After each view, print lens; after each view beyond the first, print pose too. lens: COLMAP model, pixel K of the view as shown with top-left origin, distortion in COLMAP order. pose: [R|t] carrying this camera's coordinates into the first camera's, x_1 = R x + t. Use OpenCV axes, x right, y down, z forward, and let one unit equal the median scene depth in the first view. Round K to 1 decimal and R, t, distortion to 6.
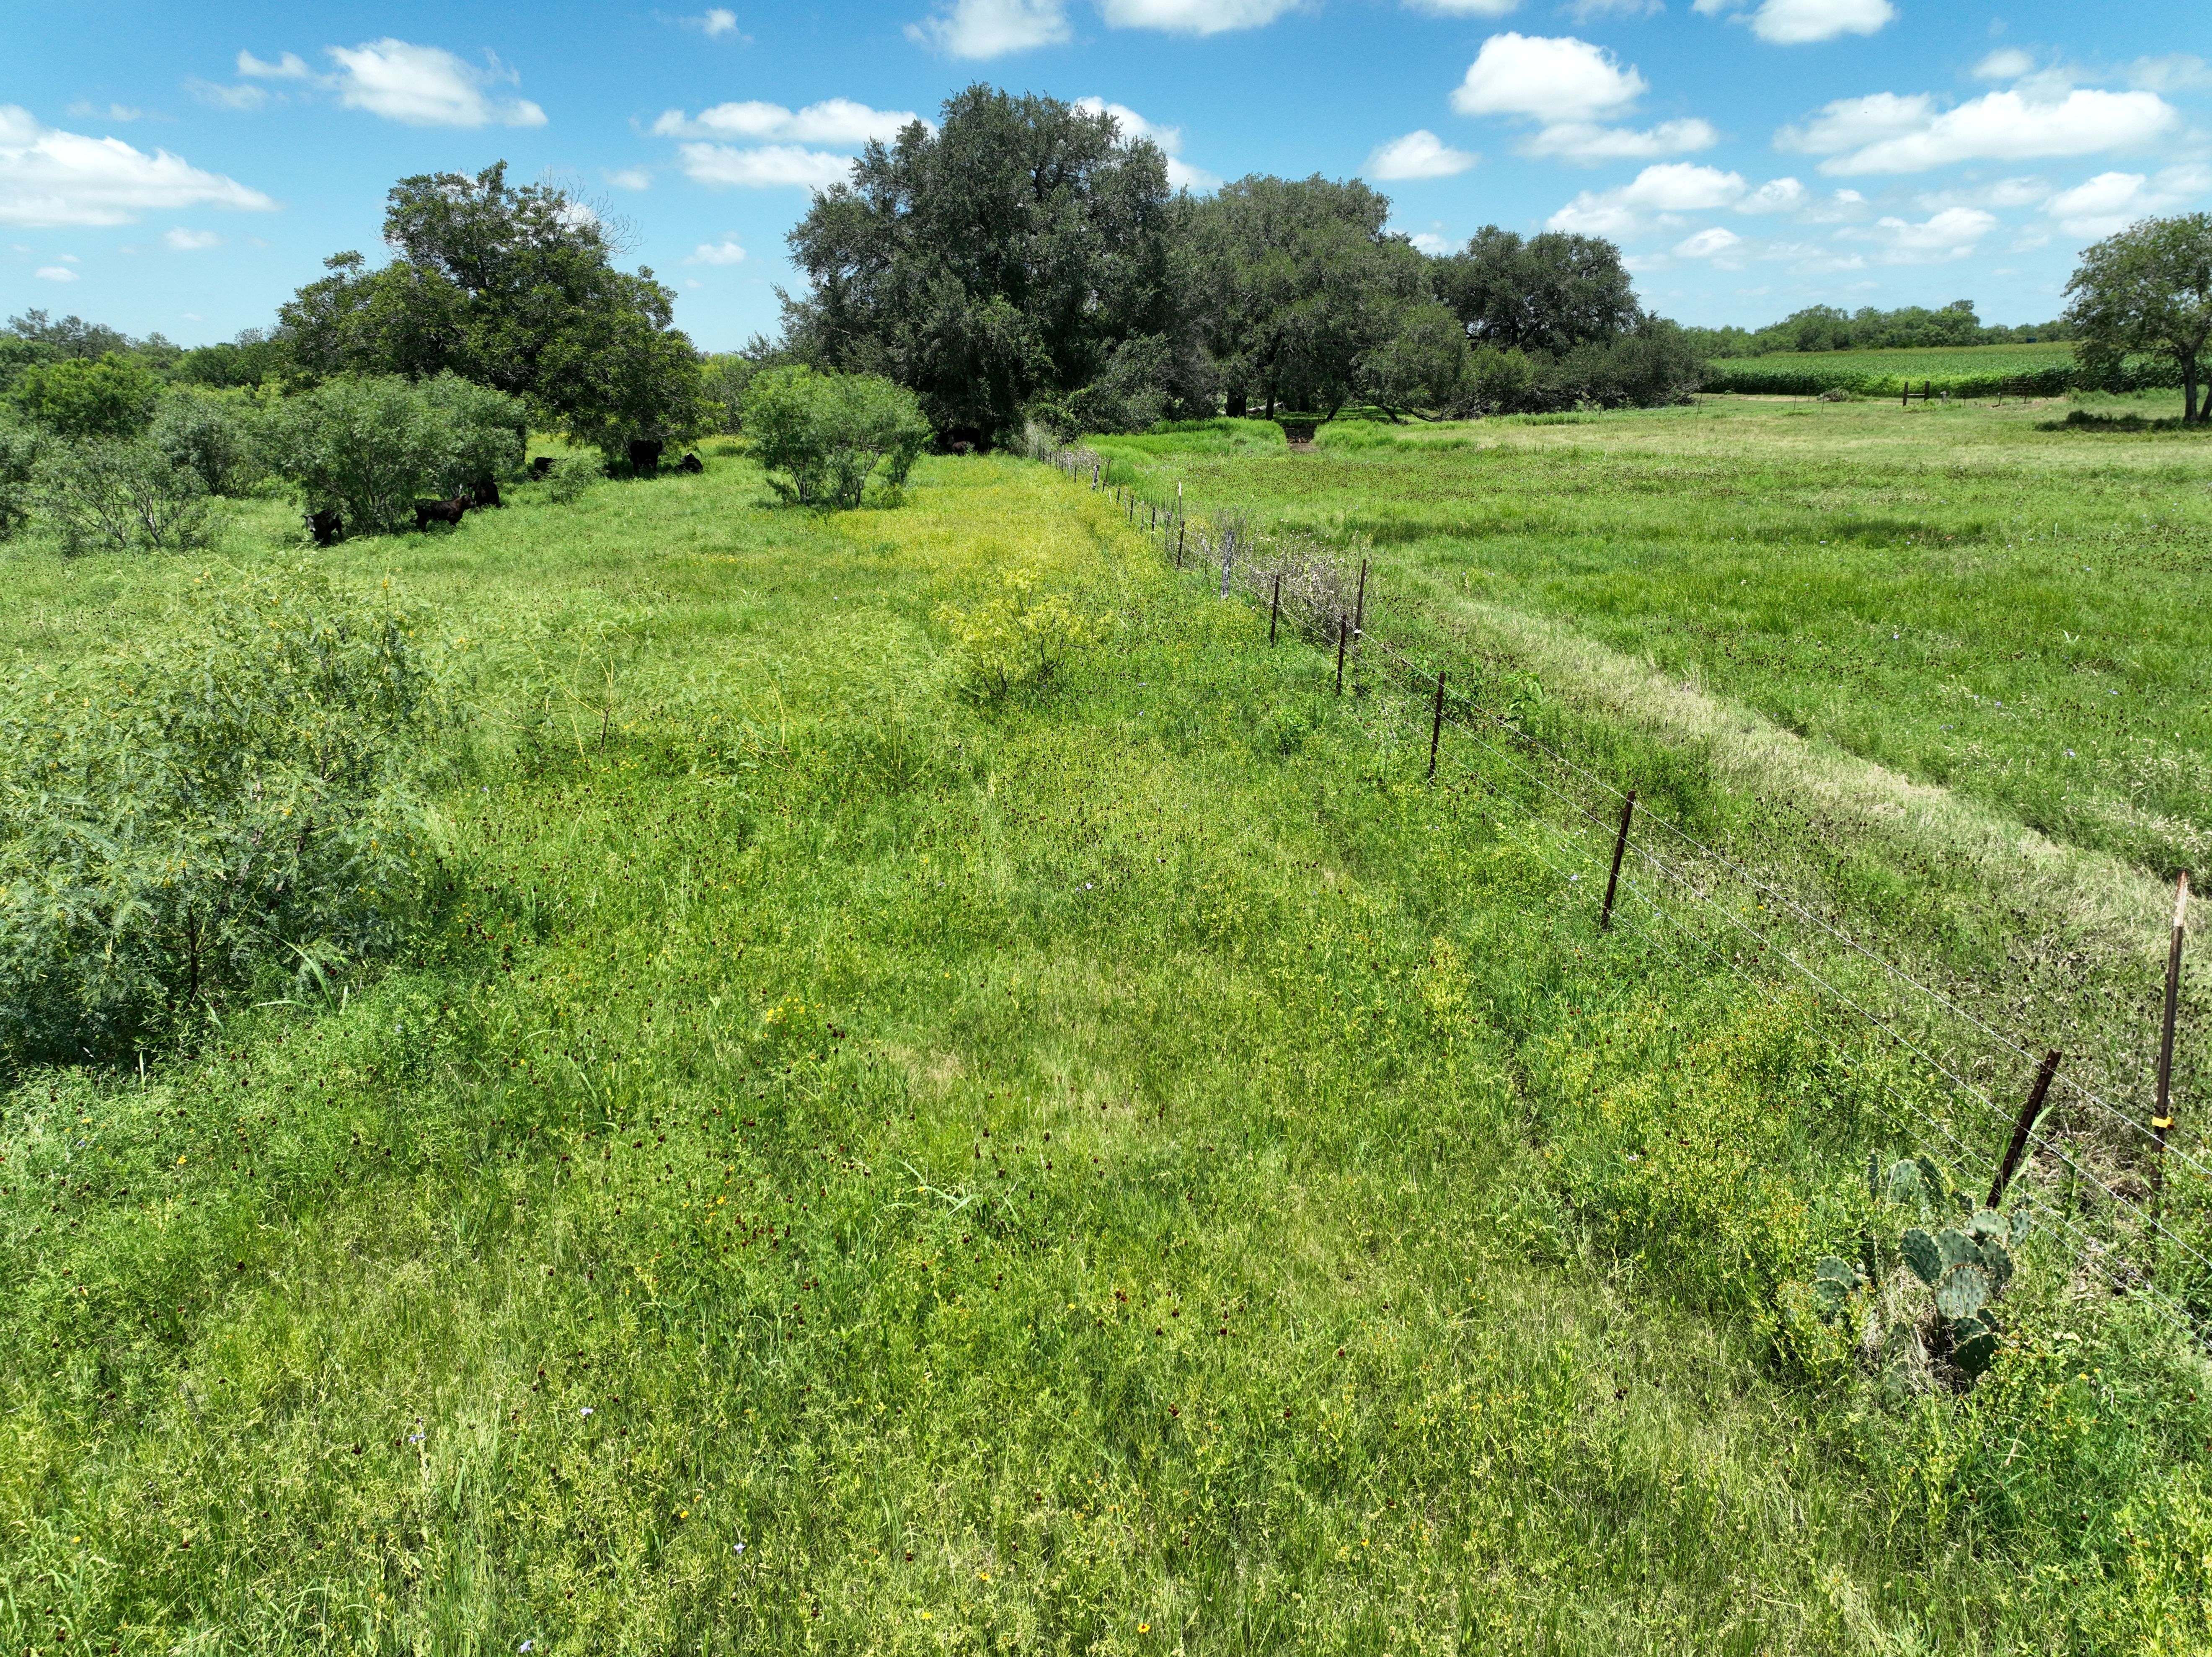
lens RADIAL K [[1550.9, 0, 1124.4], [0, 1550.9, 819.4], [0, 0, 1]] dist [-0.001119, 0.014207]
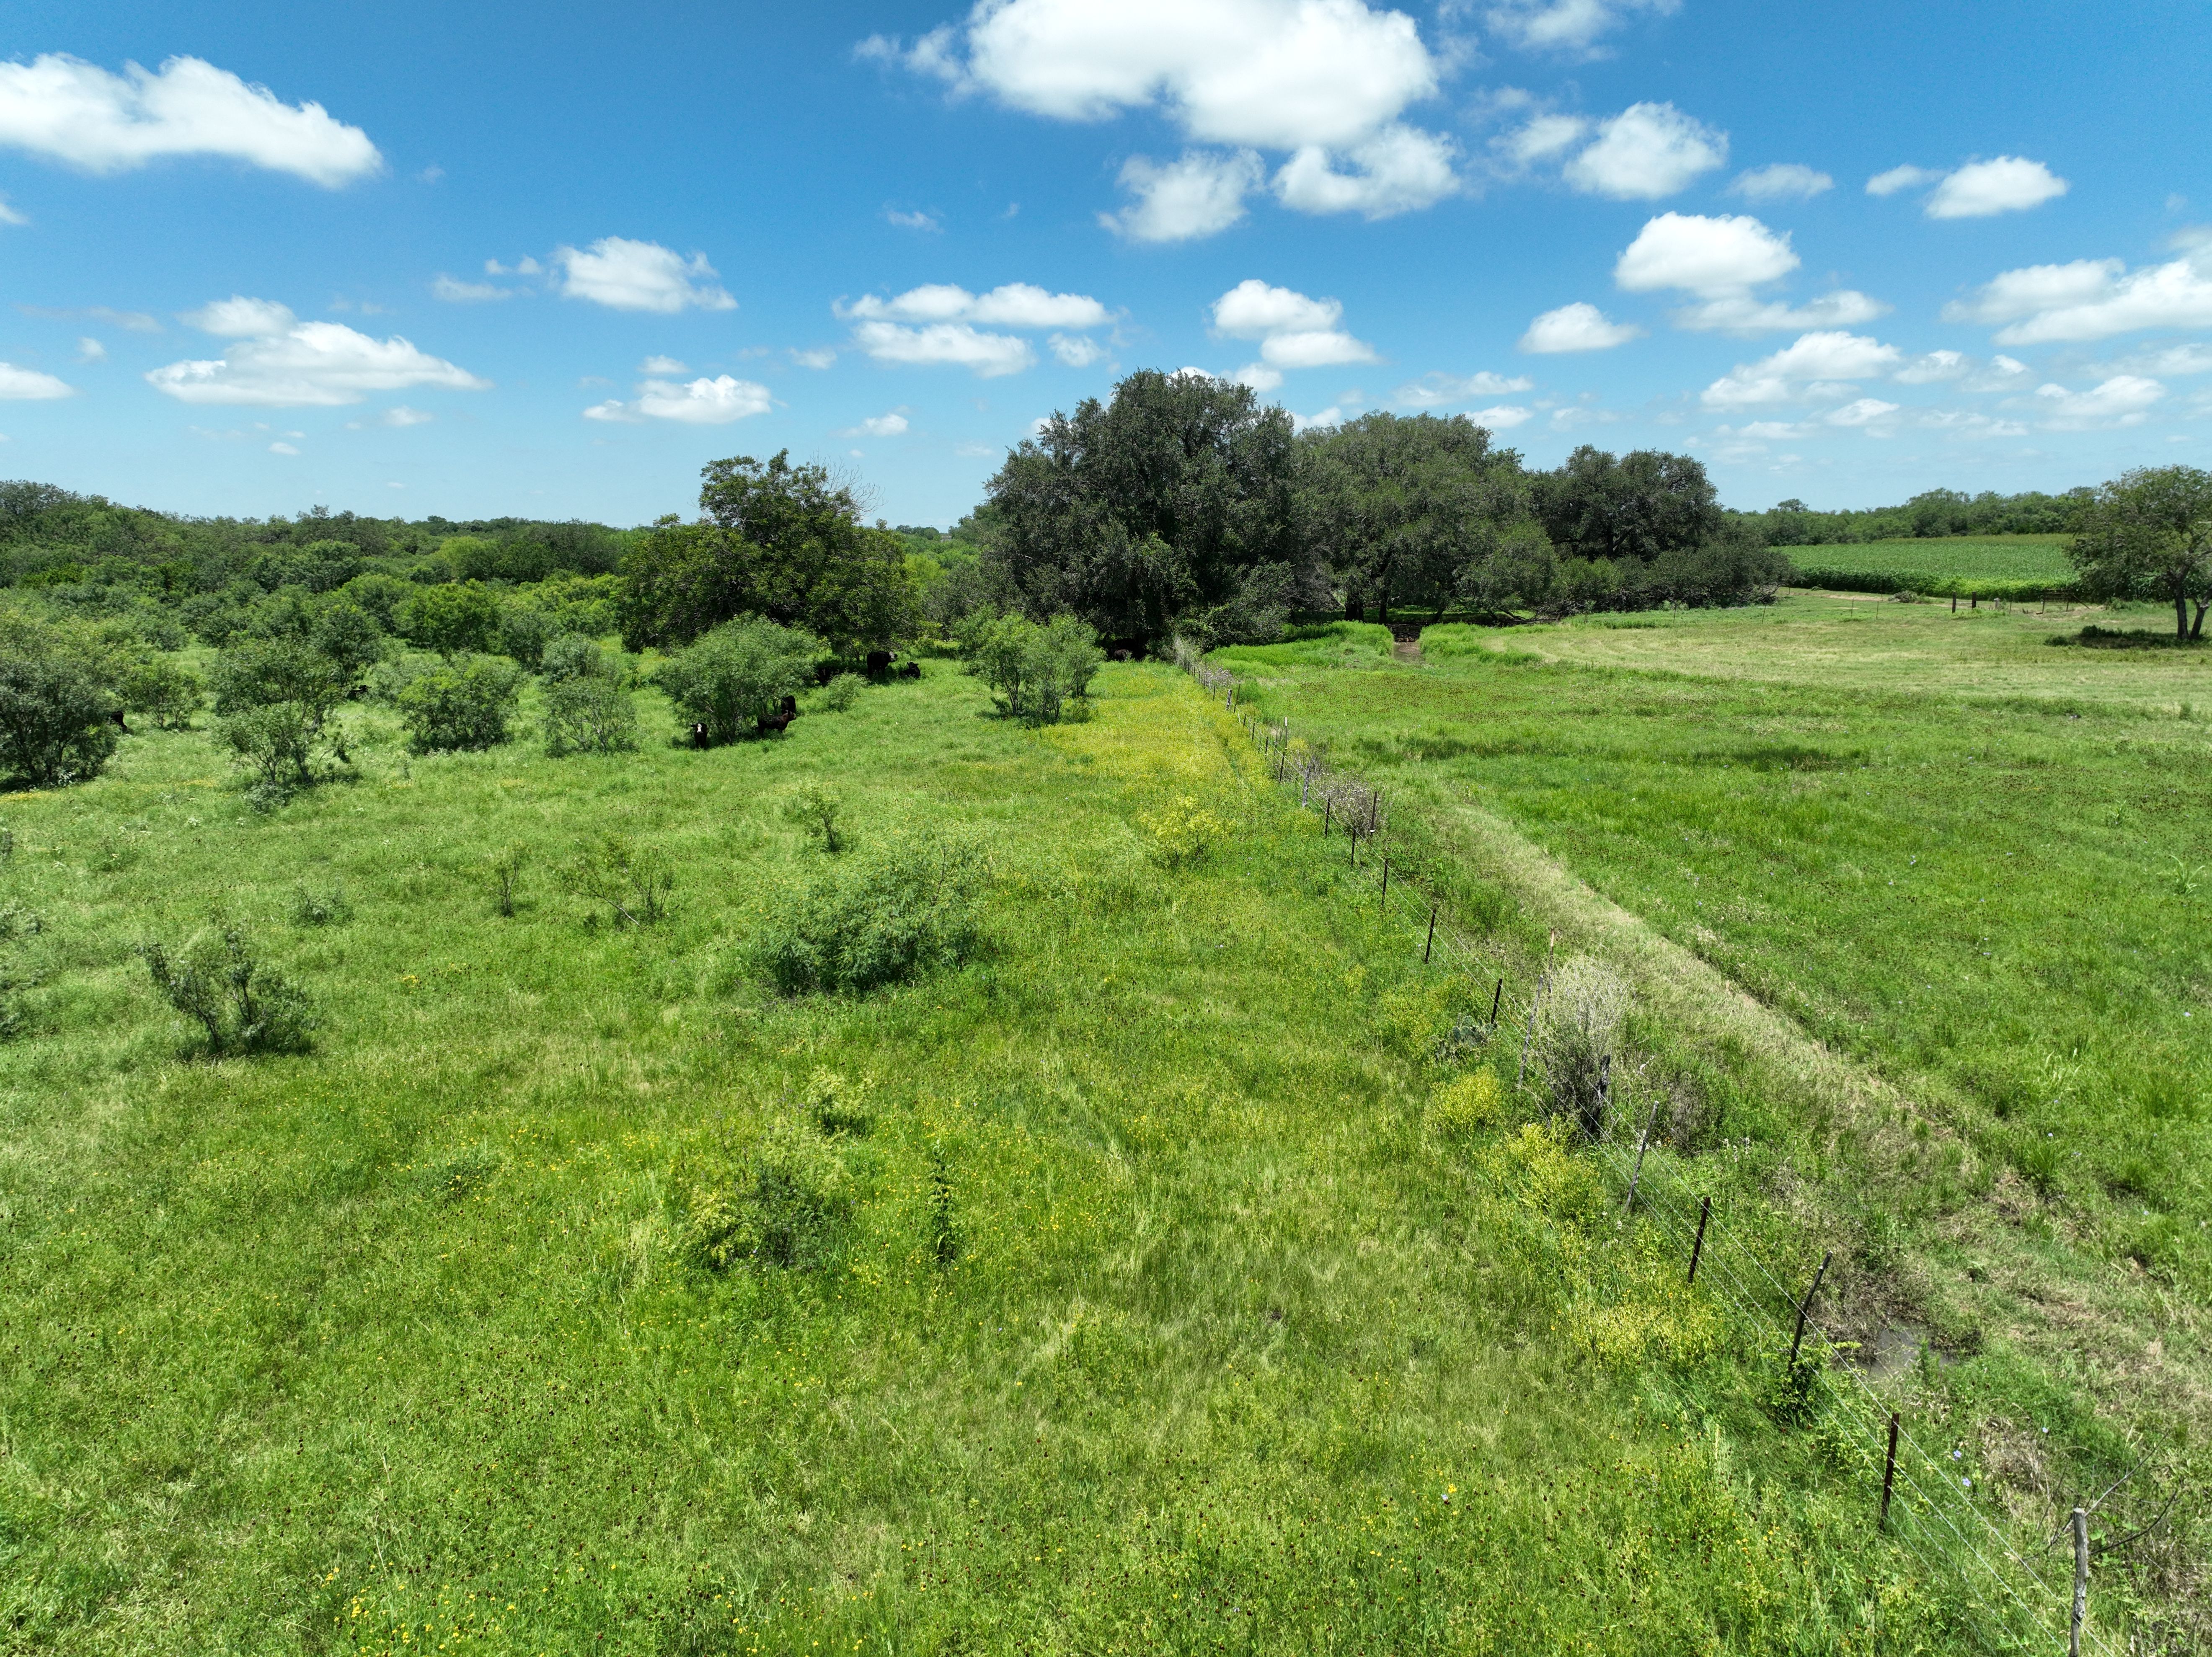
lens RADIAL K [[1673.2, 0, 1107.0], [0, 1673.2, 810.8], [0, 0, 1]] dist [0.061854, 0.001648]
pose [[0.995749, 0.015220, -0.090839, 0.006388], [-0.024490, 0.994501, -0.101826, 0.019717], [0.088789, 0.103618, 0.990646, -0.305575]]
